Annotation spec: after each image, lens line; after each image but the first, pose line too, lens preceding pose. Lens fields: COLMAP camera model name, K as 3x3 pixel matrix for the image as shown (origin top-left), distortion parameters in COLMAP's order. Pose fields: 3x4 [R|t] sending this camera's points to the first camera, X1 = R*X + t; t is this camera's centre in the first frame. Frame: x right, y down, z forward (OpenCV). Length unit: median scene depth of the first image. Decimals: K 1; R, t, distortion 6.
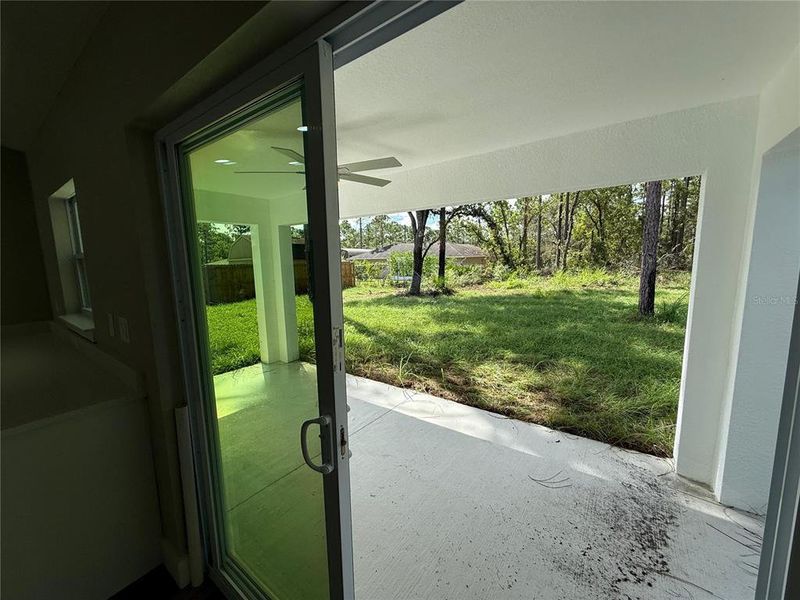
lens RADIAL K [[321.7, 0, 397.2], [0, 321.7, 300.4], [0, 0, 1]] dist [-0.002123, 0.000624]
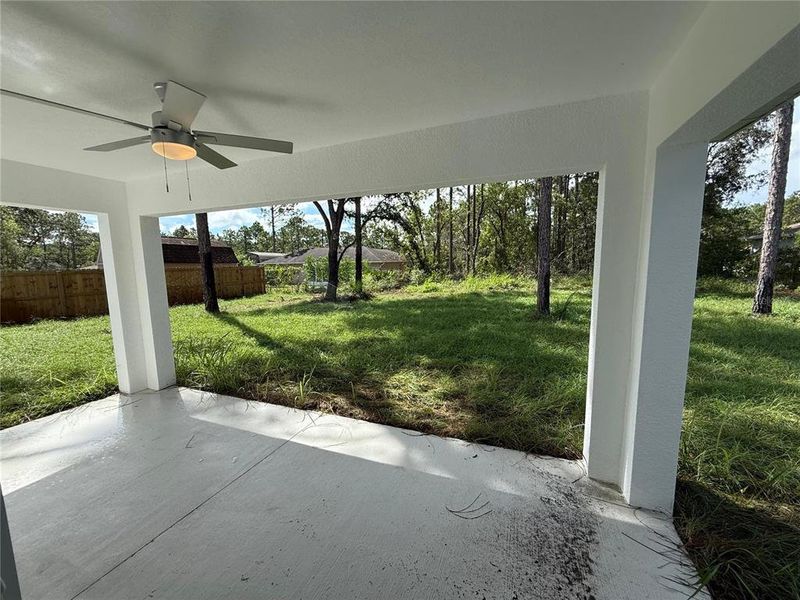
lens RADIAL K [[321.7, 0, 401.4], [0, 321.7, 300.7], [0, 0, 1]] dist [-0.002123, 0.000624]
pose [[0.966858, -0.024761, 0.254110, 0.049109], [0.028939, 0.999500, -0.012715, 0.002387], [-0.253668, 0.019647, 0.967092, 0.103483]]
